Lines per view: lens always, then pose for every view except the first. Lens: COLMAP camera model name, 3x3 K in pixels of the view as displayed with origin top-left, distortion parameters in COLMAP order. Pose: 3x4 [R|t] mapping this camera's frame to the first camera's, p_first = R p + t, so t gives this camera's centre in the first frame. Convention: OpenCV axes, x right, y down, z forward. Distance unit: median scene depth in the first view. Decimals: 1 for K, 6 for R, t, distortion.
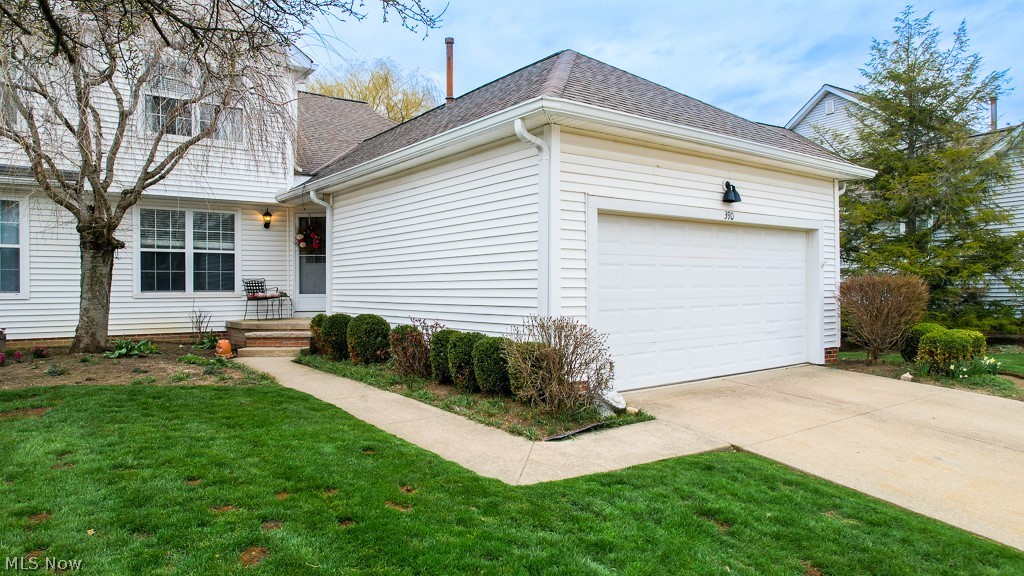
lens RADIAL K [[650.6, 0, 512.0], [0, 650.6, 288.0], [0, 0, 1]] dist [-0.066035, 0.053583]
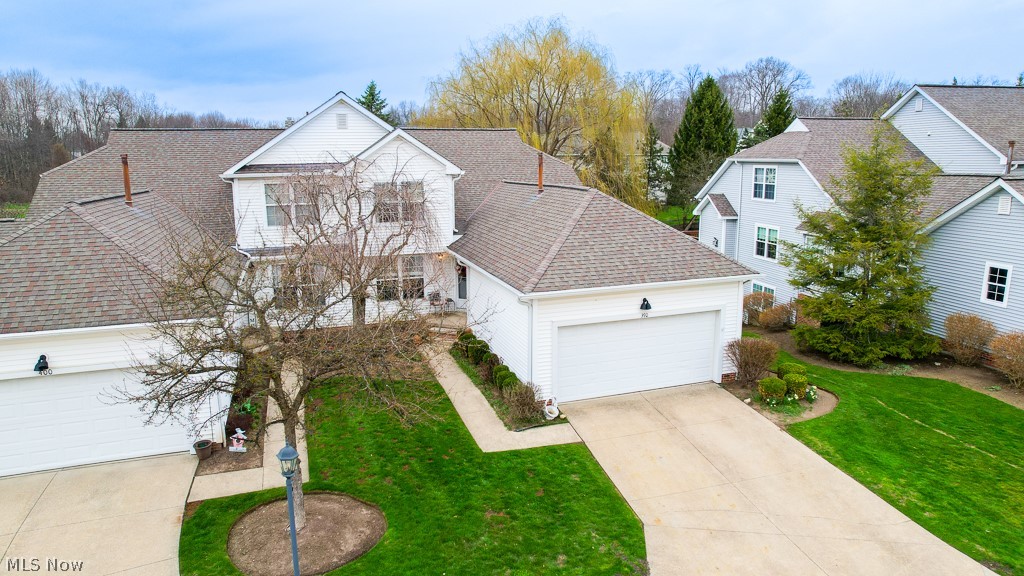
lens RADIAL K [[650.6, 0, 512.0], [0, 650.6, 288.0], [0, 0, 1]] dist [-0.066035, 0.053583]
pose [[0.948083, 0.060569, -0.312202, 0.482074], [0.005200, 0.978612, 0.205648, -0.511974], [0.317981, -0.196595, 0.927490, -0.795004]]
